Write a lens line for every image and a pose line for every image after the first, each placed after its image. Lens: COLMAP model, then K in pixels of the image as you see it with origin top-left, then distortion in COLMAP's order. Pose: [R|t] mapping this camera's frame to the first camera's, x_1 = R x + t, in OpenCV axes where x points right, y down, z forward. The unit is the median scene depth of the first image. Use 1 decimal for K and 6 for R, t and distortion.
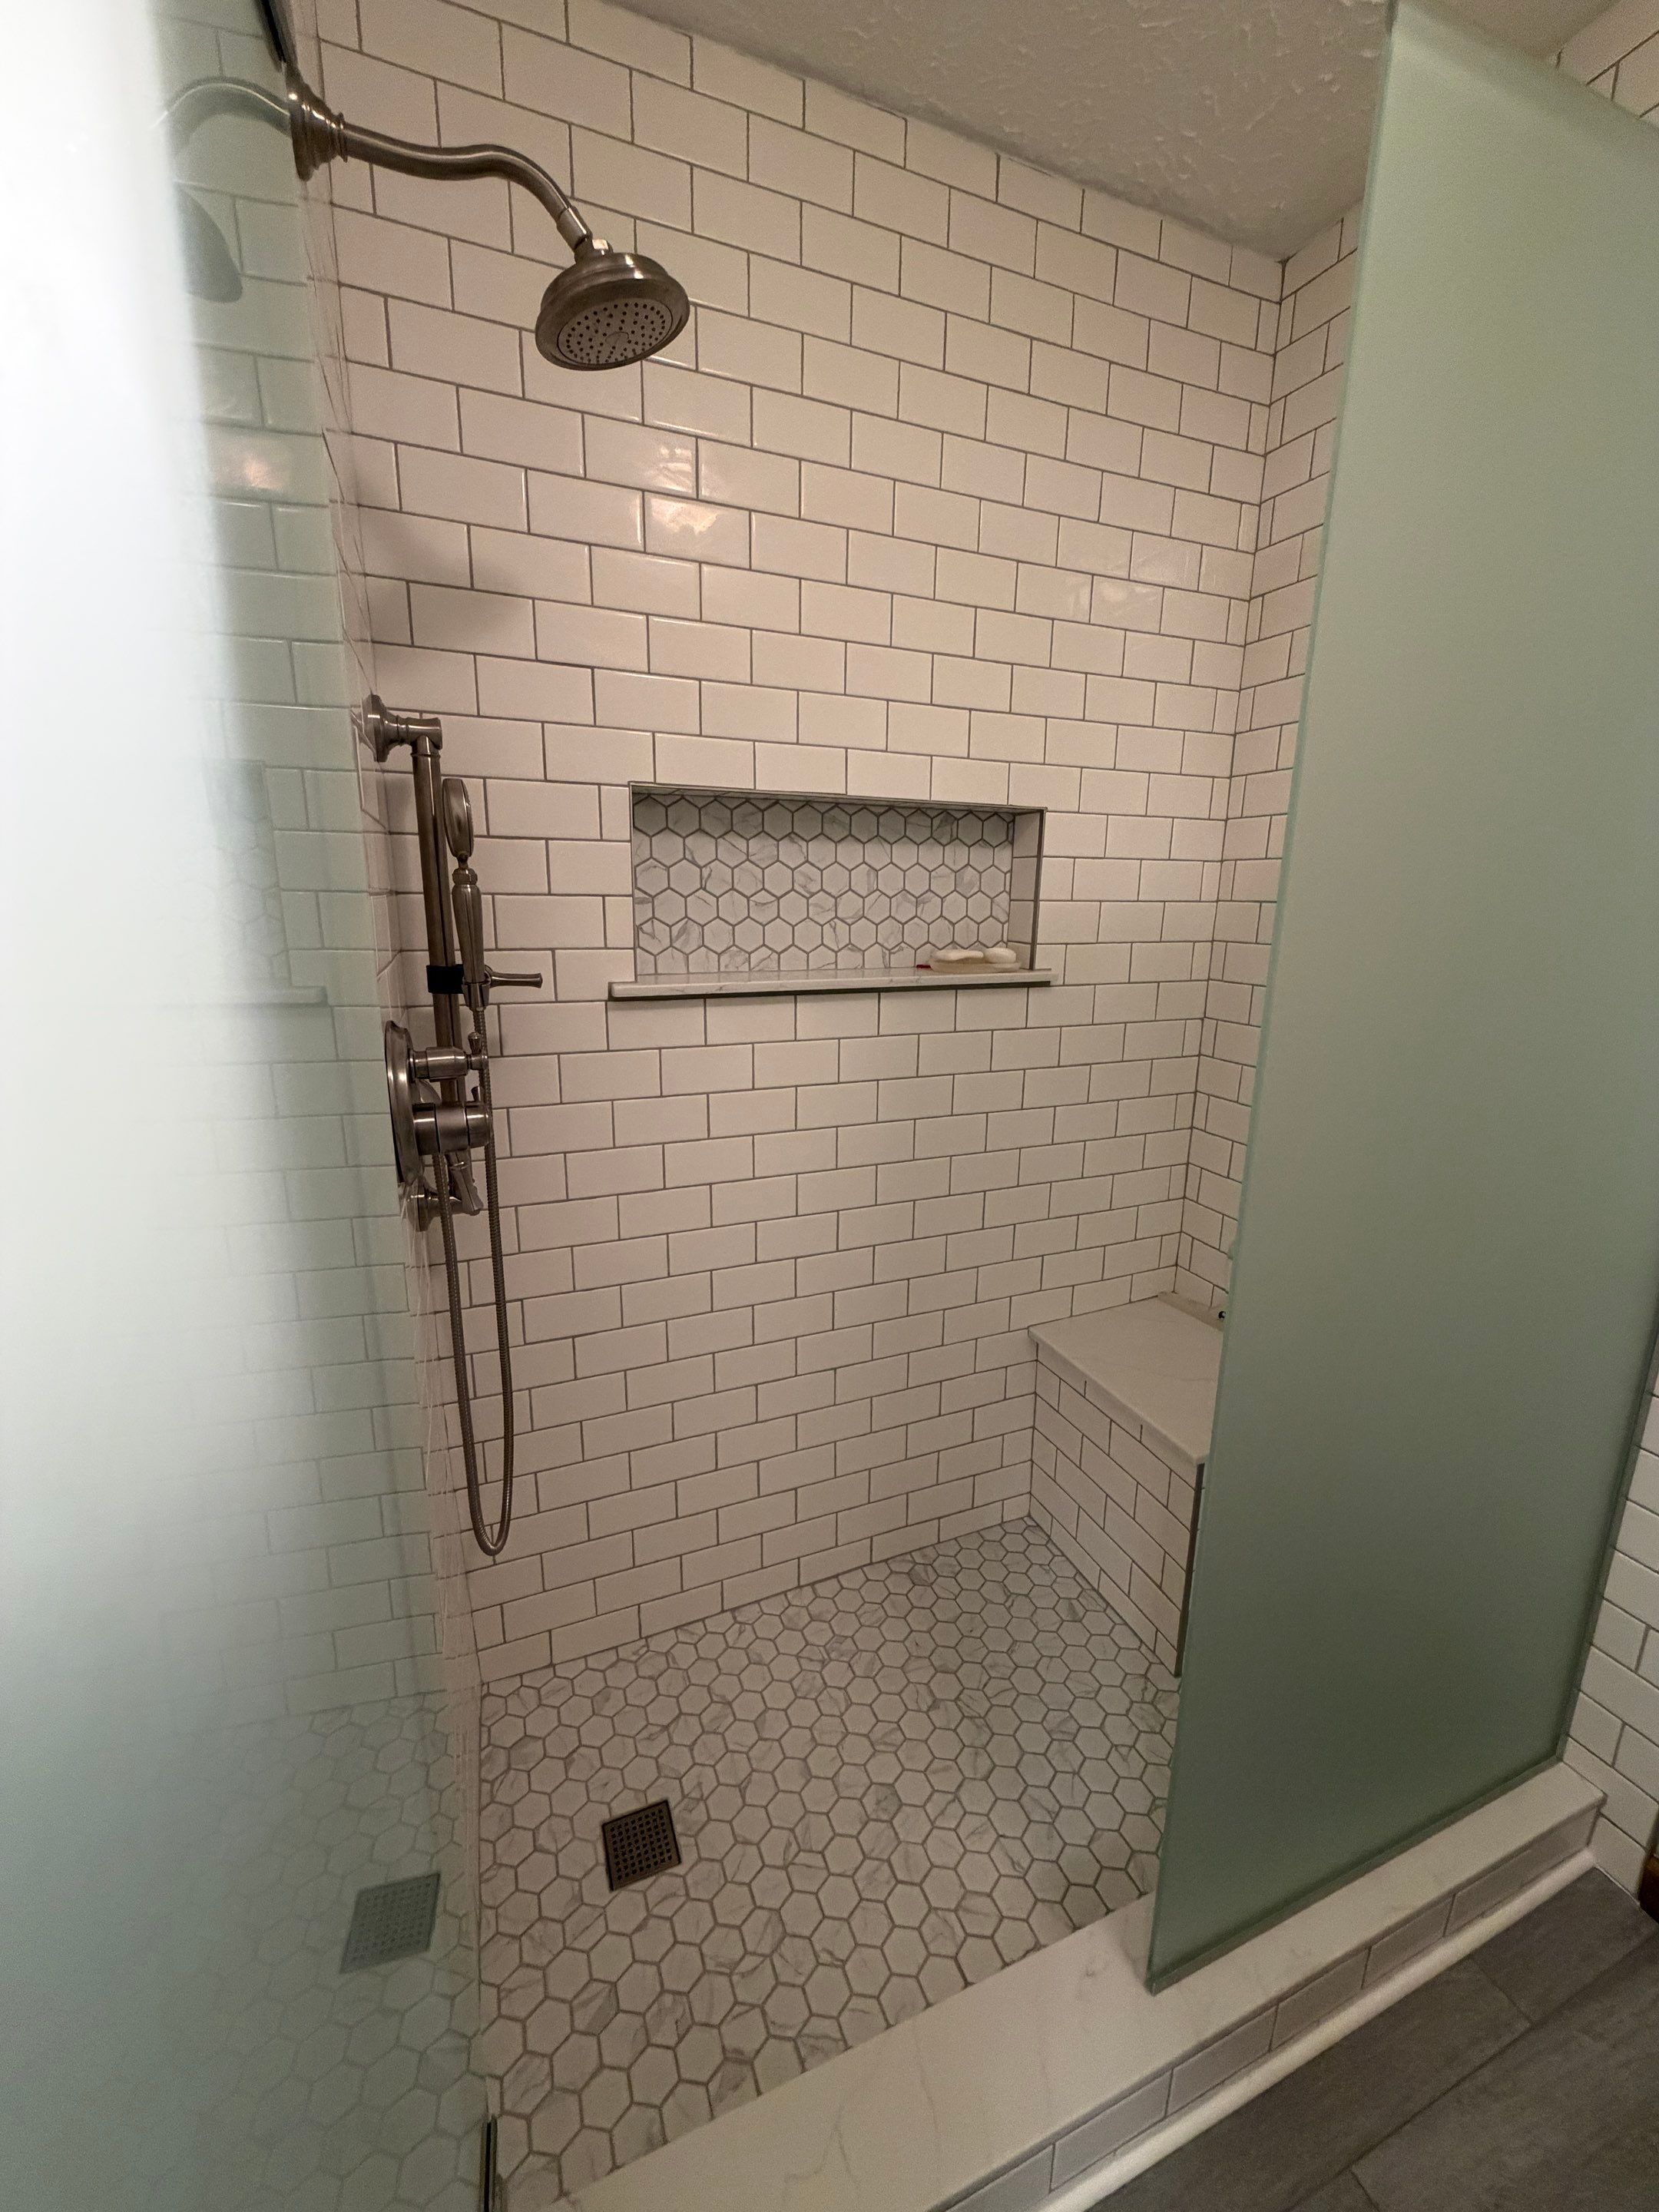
lens RADIAL K [[880.7, 0, 829.1], [0, 880.7, 1099.5], [0, 0, 1]] dist [0.001758, -0.000473]
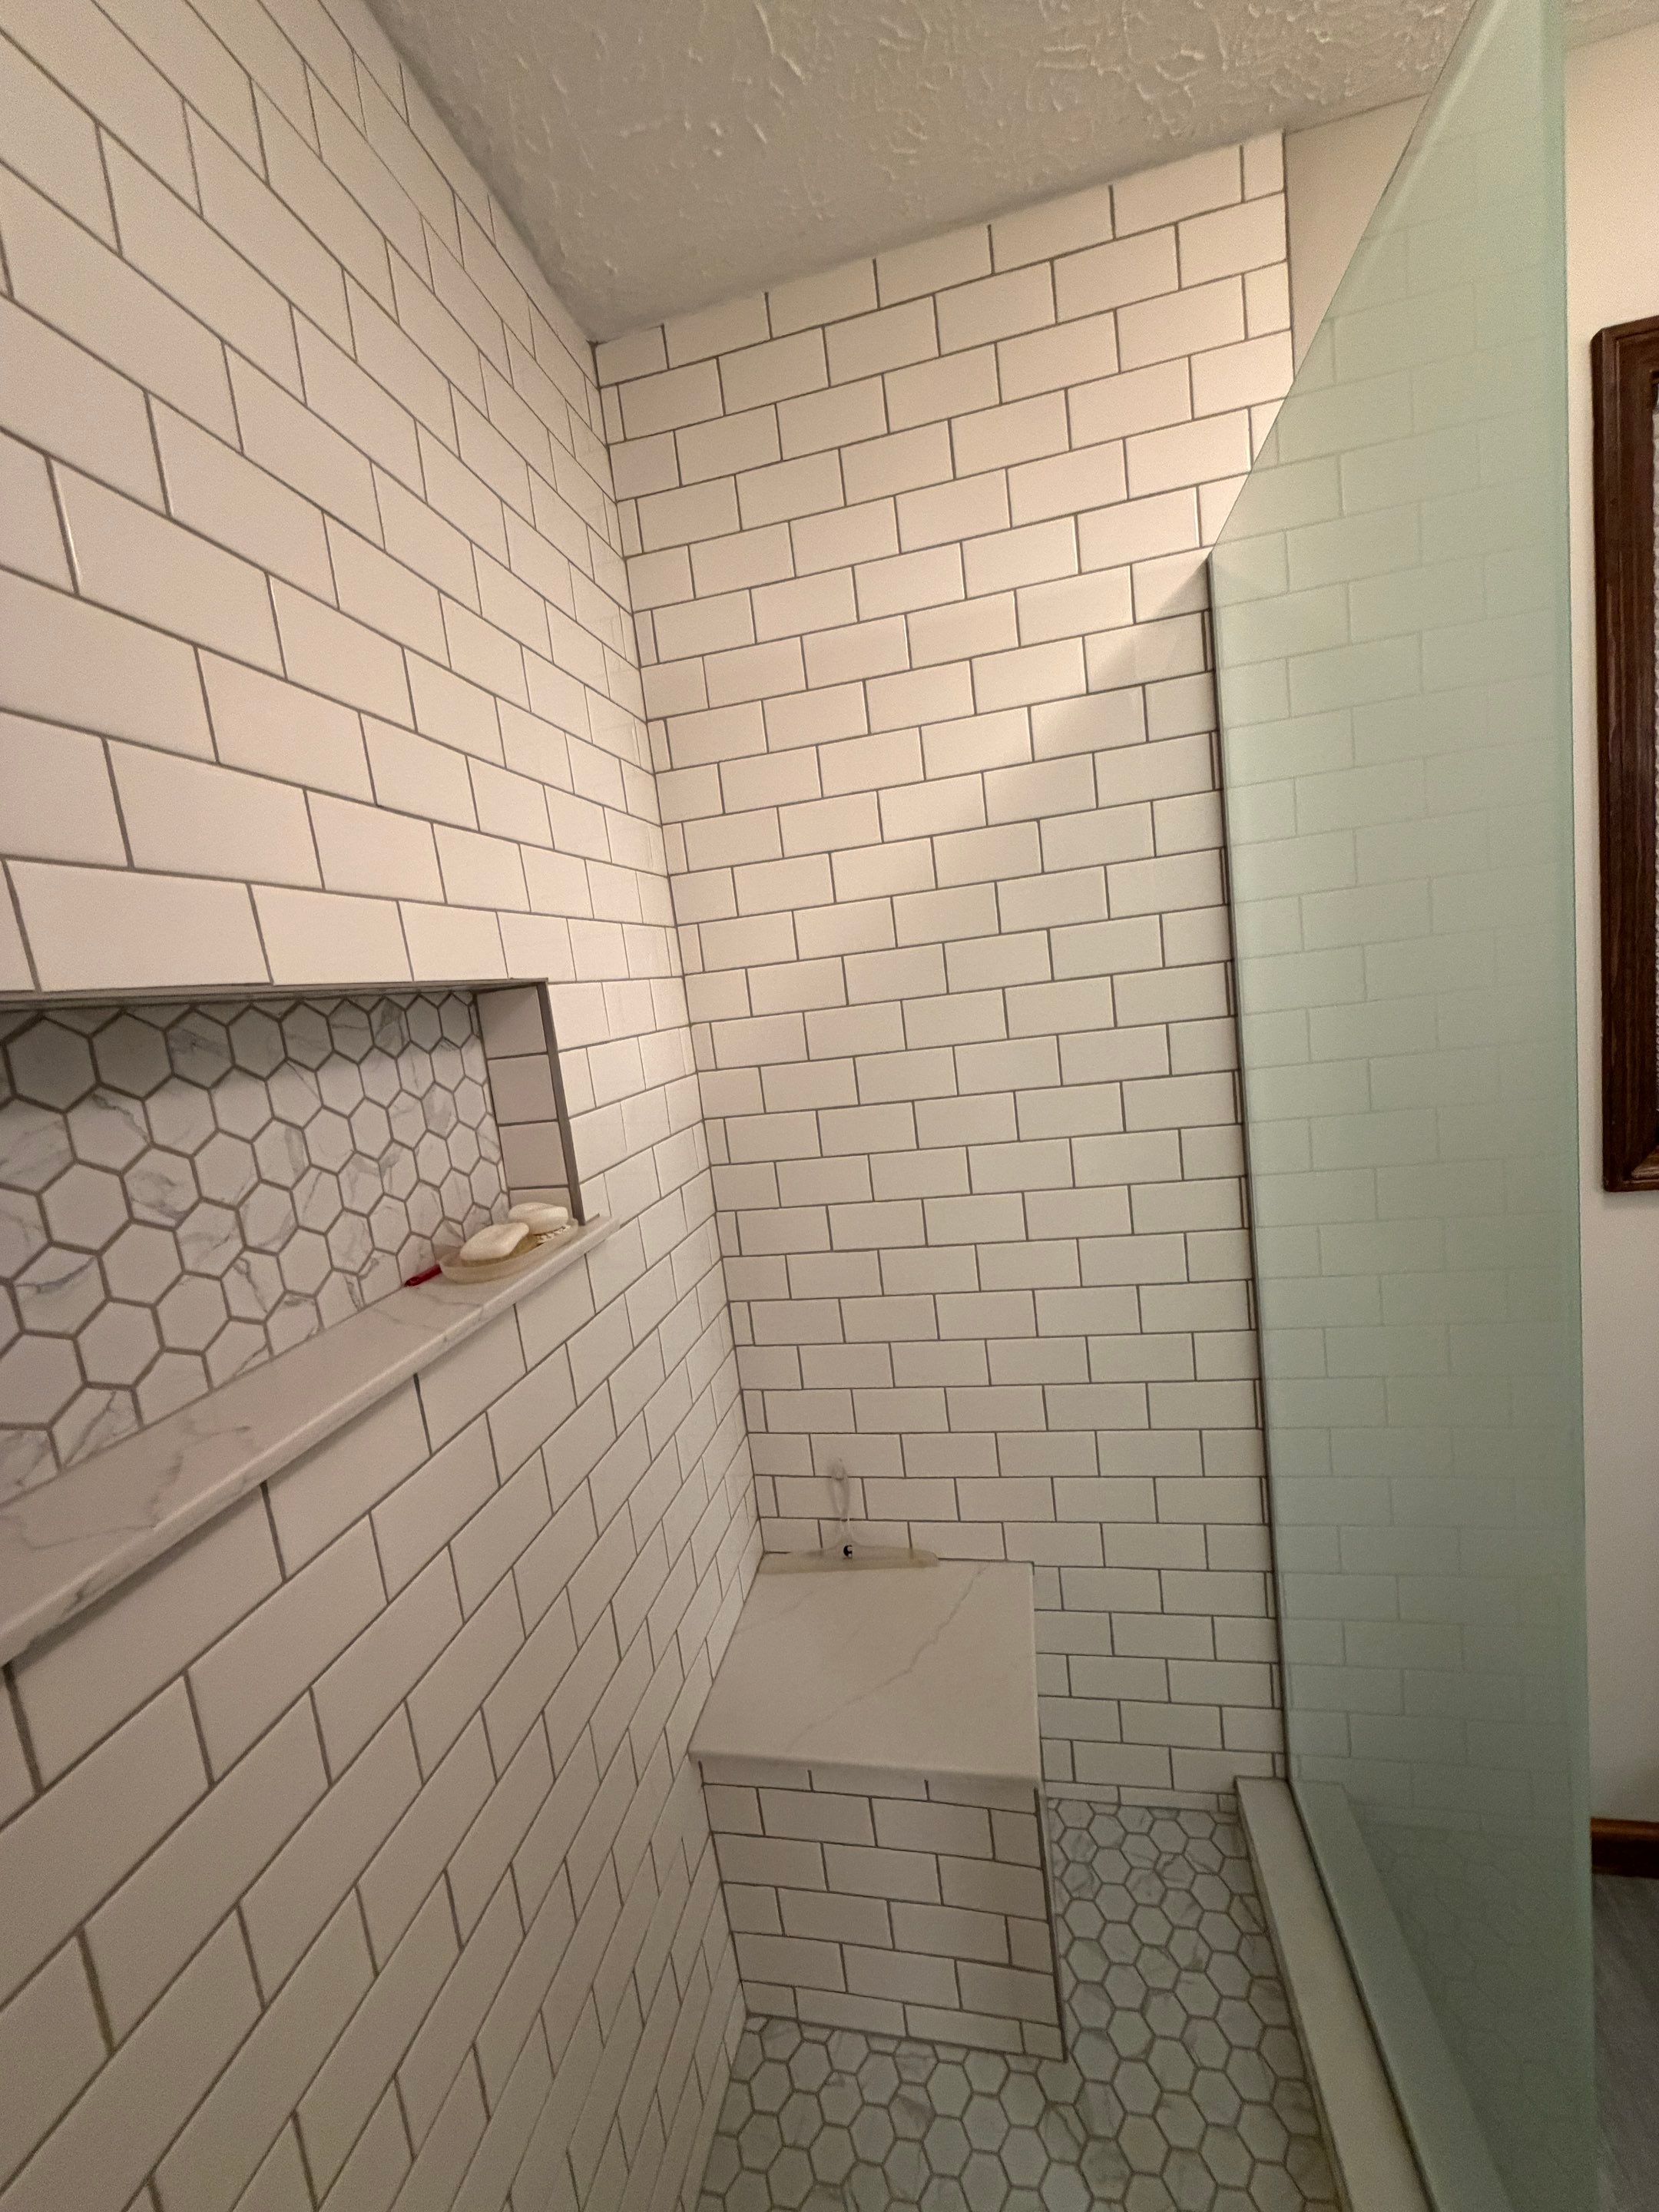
lens RADIAL K [[880.7, 0, 830.1], [0, 880.7, 1101.3], [0, 0, 1]] dist [0.001758, -0.000473]
pose [[0.552668, -0.185250, 0.812552, -0.188713], [0.308087, 0.951330, 0.007340, -0.203861], [-0.774365, 0.246280, 0.582842, 0.532360]]
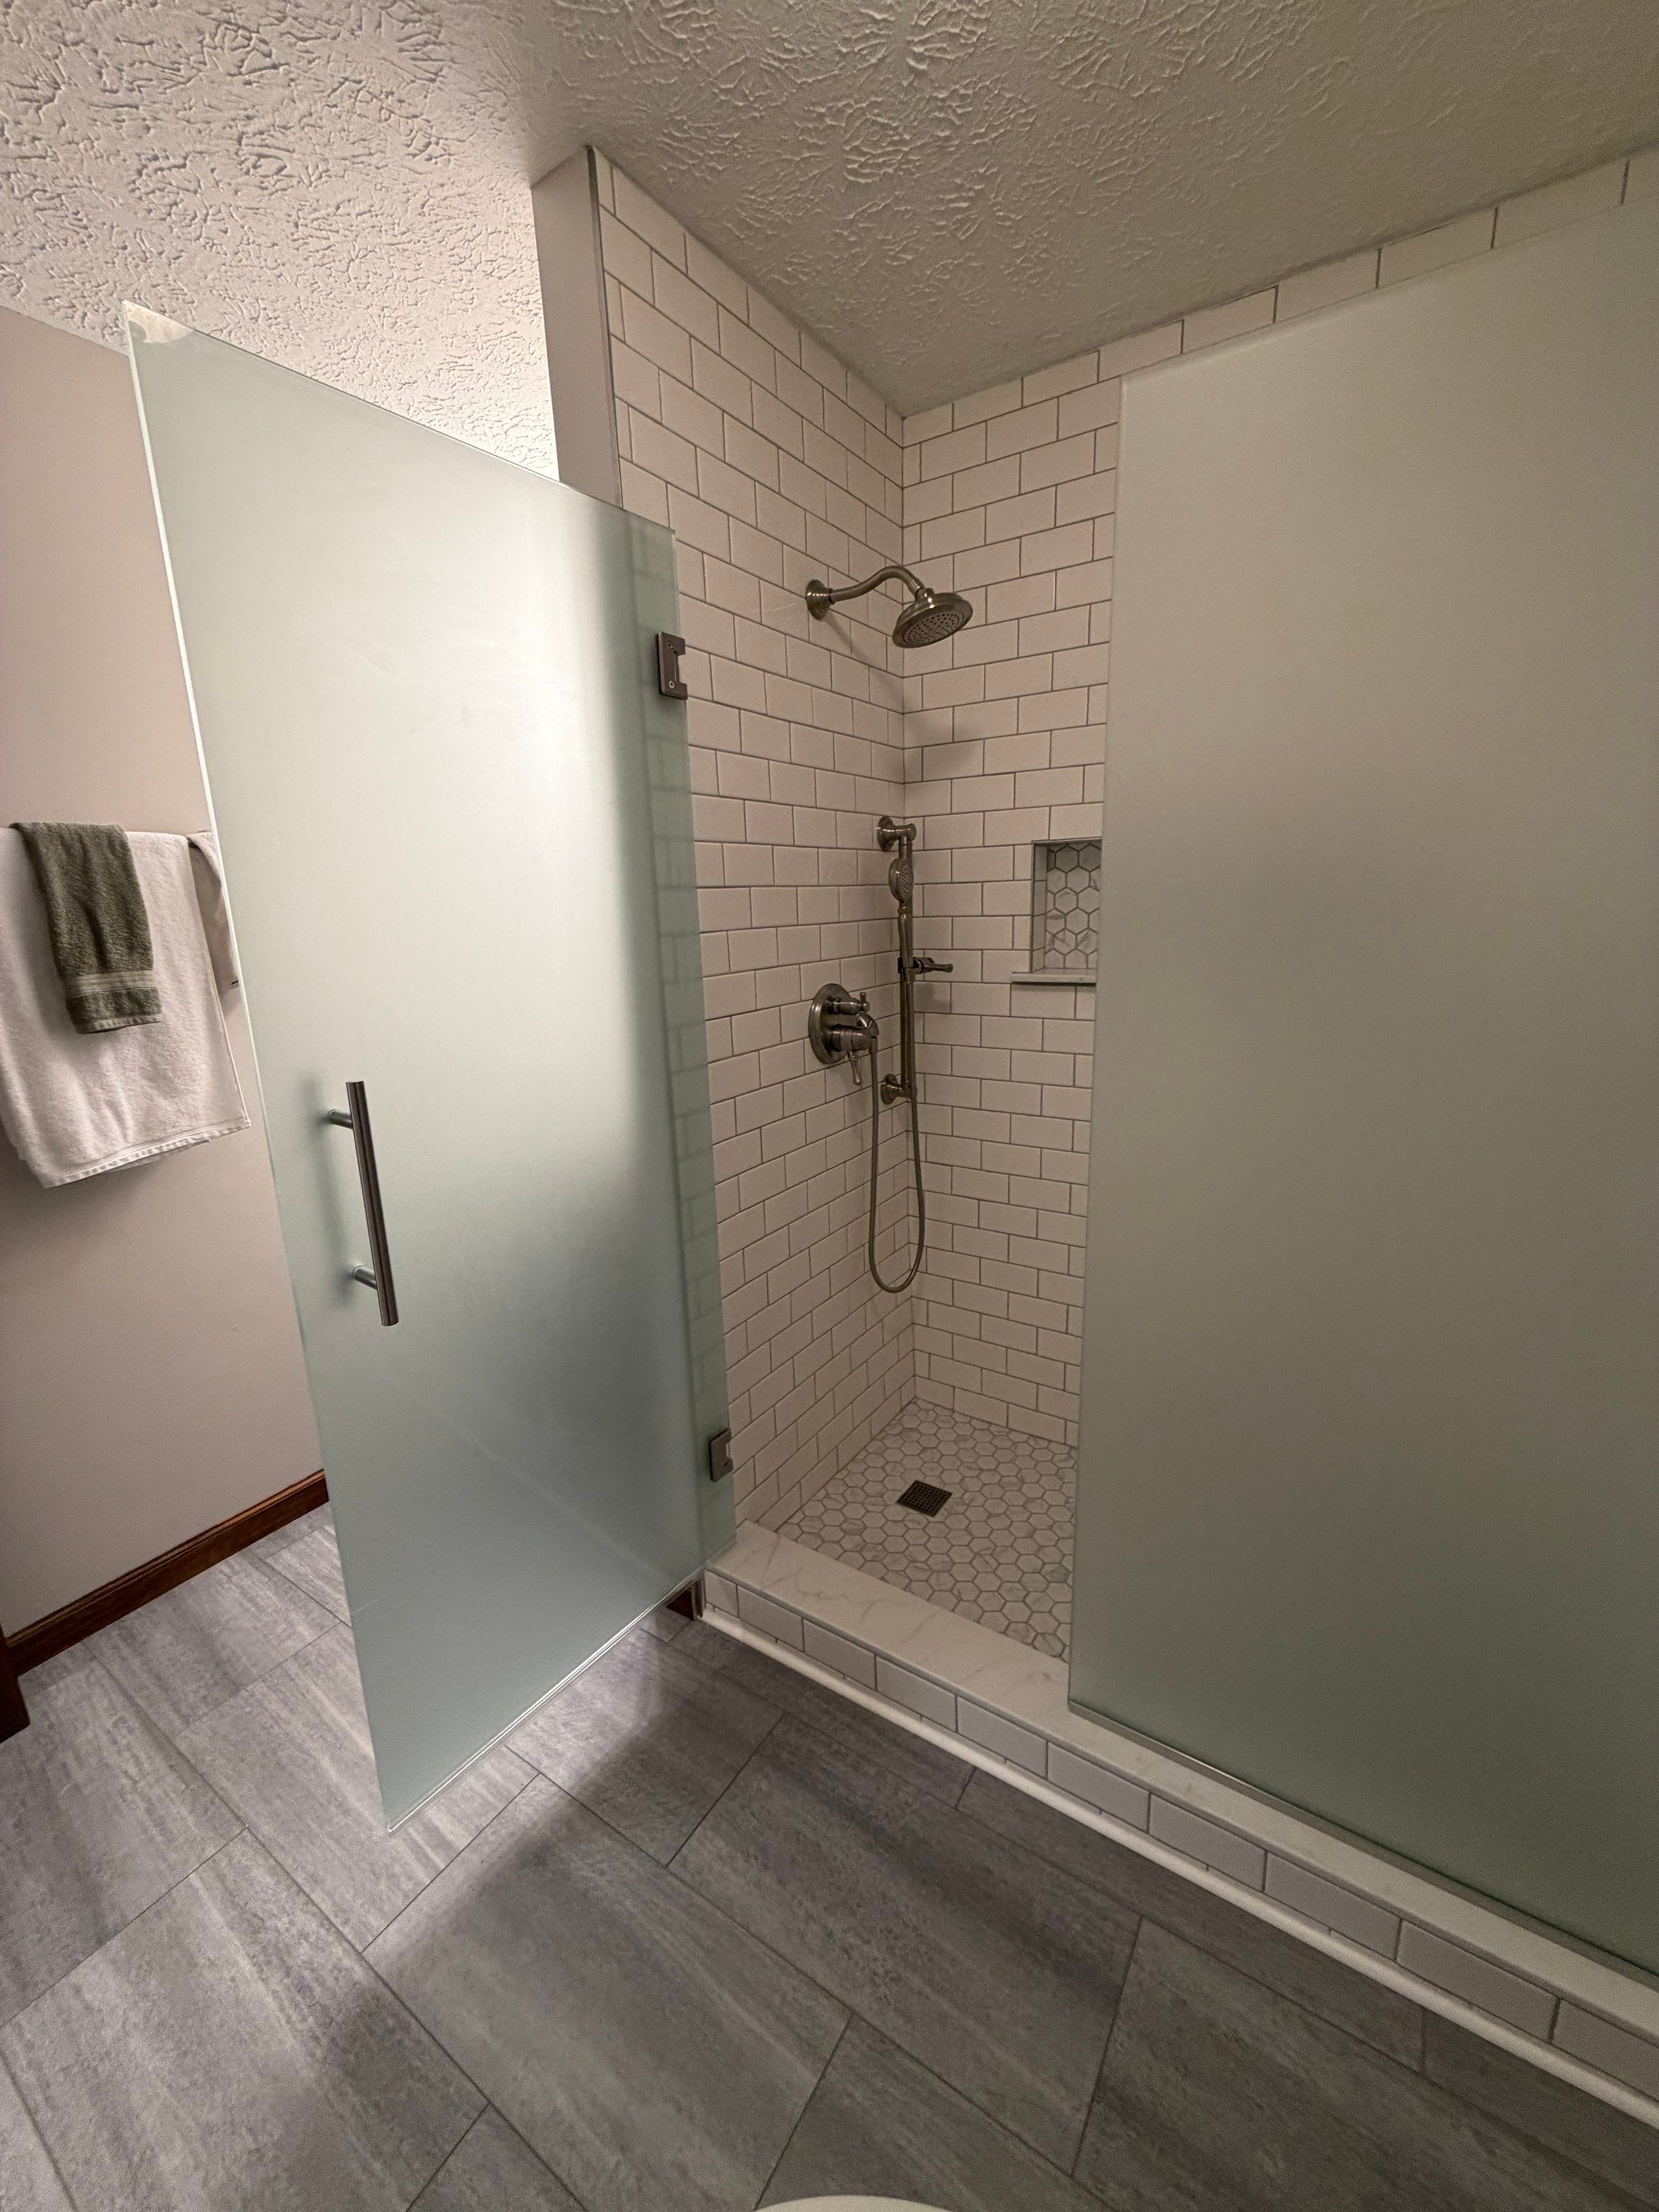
lens RADIAL K [[880.7, 0, 829.2], [0, 880.7, 1100.0], [0, 0, 1]] dist [0.001758, -0.000473]
pose [[0.568415, 0.154131, -0.808176, 0.777233], [-0.148879, 0.985348, 0.083210, 0.006580], [0.809160, 0.073023, 0.583034, -0.128664]]
